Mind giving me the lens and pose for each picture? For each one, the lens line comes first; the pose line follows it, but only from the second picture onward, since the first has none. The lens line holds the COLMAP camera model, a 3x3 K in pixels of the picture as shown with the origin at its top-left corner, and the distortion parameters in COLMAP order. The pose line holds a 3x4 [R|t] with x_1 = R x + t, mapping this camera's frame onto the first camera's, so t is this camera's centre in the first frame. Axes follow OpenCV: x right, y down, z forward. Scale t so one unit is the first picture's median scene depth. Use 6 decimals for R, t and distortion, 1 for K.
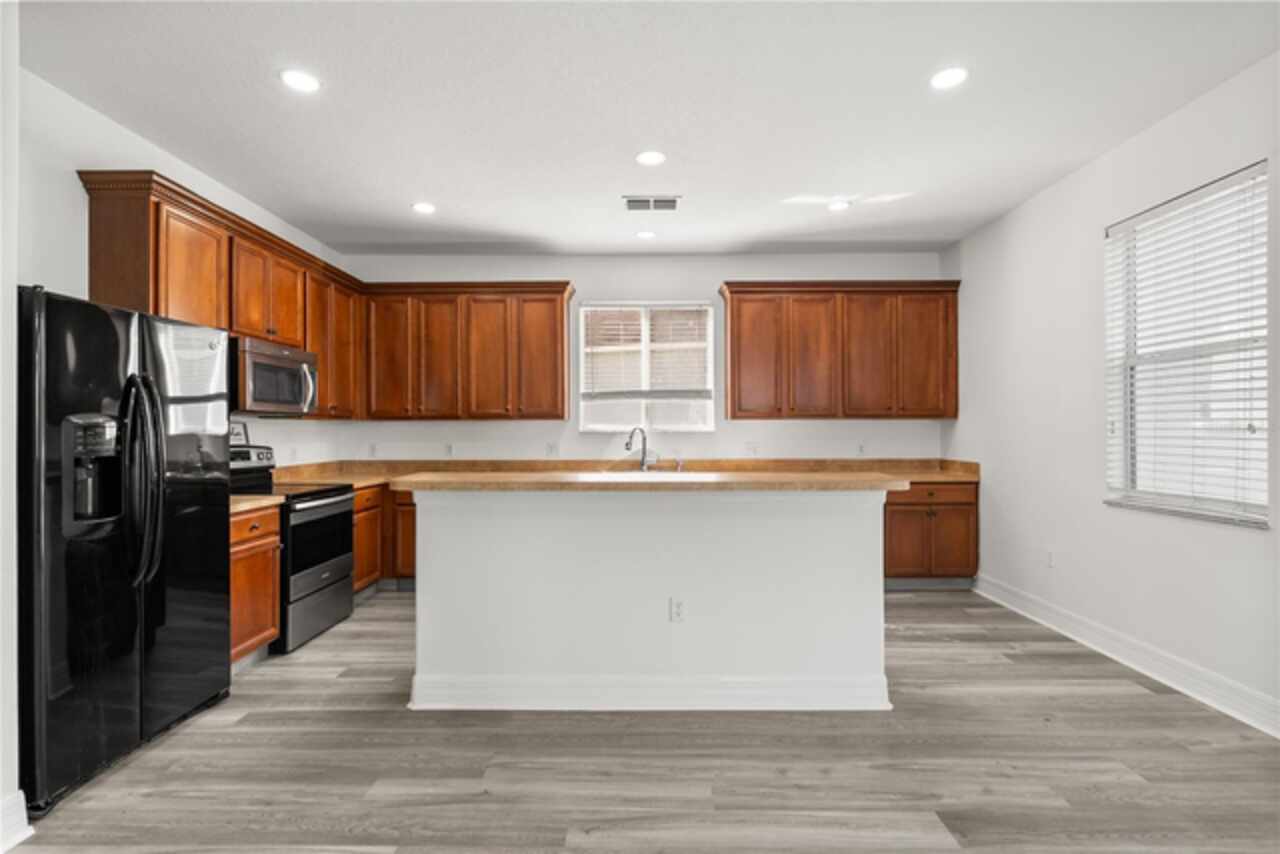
lens RADIAL K [[613.6, 0, 639.4], [0, 613.6, 426.6], [0, 0, 1]] dist [-0.003020, -0.000001]
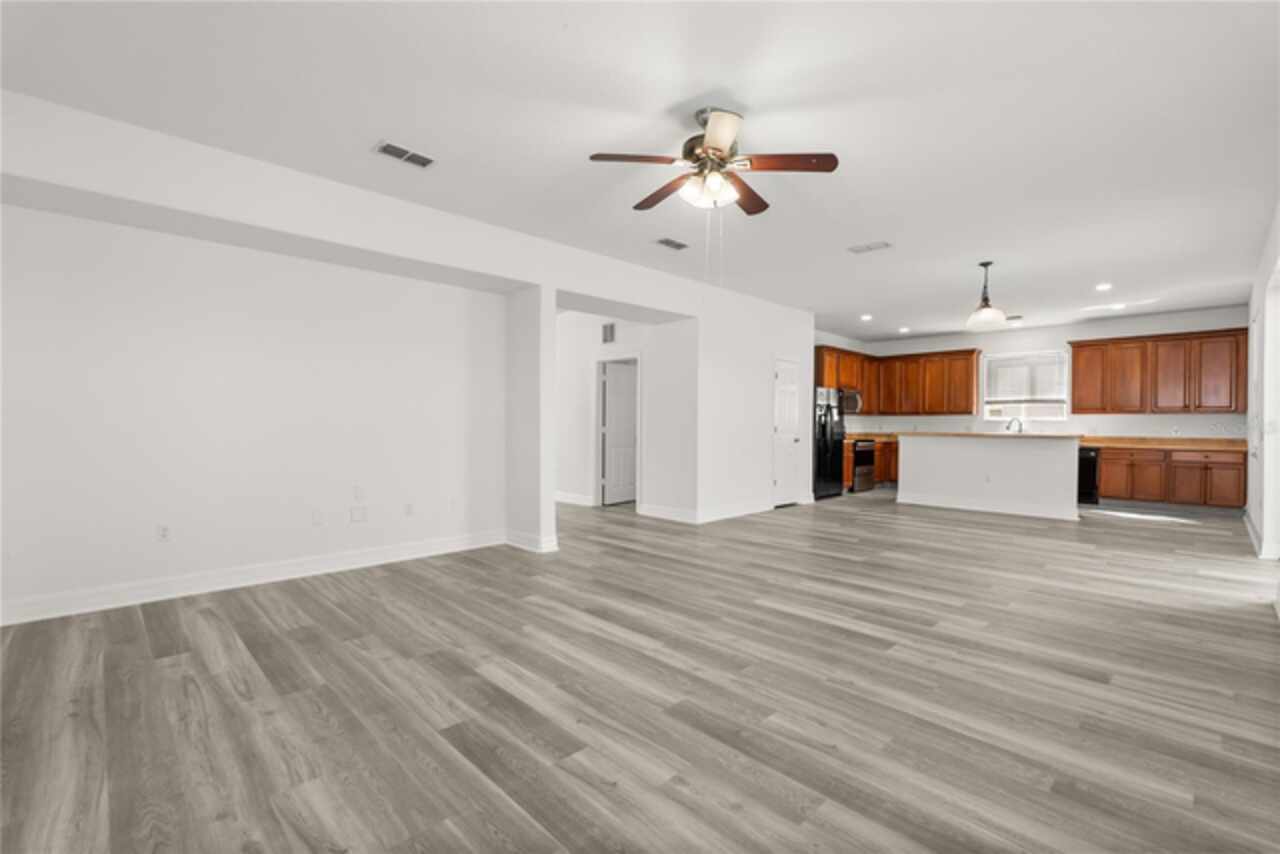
lens RADIAL K [[570.2, 0, 636.0], [0, 570.2, 427.0], [0, 0, 1]] dist [-0.003301, -0.000729]
pose [[0.704019, 0.012007, -0.710080, 0.452433], [-0.007339, 0.999927, 0.009632, 0.020466], [0.710144, -0.001570, 0.704055, -1.196675]]
